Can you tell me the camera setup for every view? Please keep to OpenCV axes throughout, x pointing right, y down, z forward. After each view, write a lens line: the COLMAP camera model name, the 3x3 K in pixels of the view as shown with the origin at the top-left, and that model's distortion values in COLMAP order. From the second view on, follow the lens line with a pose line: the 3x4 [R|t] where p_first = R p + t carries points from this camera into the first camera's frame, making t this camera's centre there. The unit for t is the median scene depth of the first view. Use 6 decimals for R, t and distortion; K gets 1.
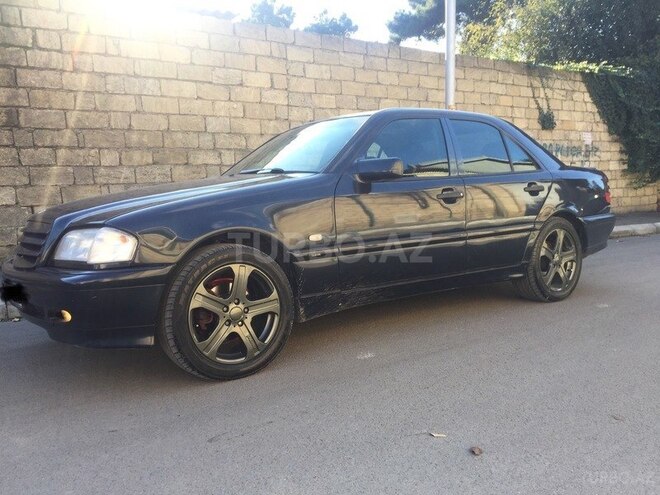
lens RADIAL K [[555.5, 0, 349.8], [0, 555.5, 248.2], [0, 0, 1]] dist [0.087869, -0.121337]
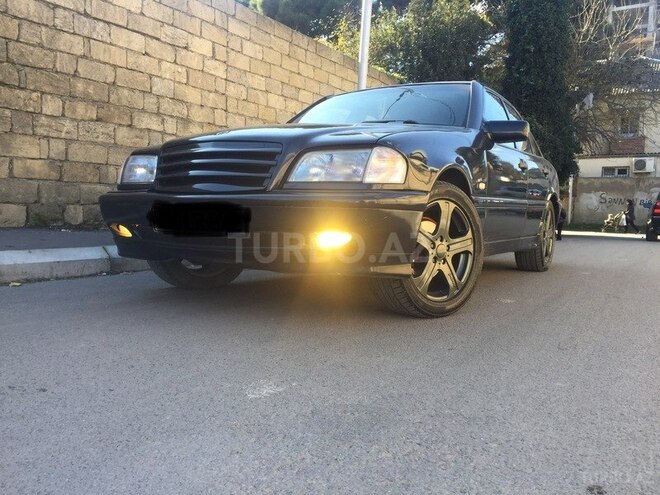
lens RADIAL K [[555.5, 0, 349.8], [0, 555.5, 248.2], [0, 0, 1]] dist [0.087869, -0.121337]
pose [[0.920573, 0.031632, 0.389289, -0.327502], [-0.020226, 0.999239, -0.033365, 0.065735], [-0.390048, 0.022841, 0.920511, 0.065569]]
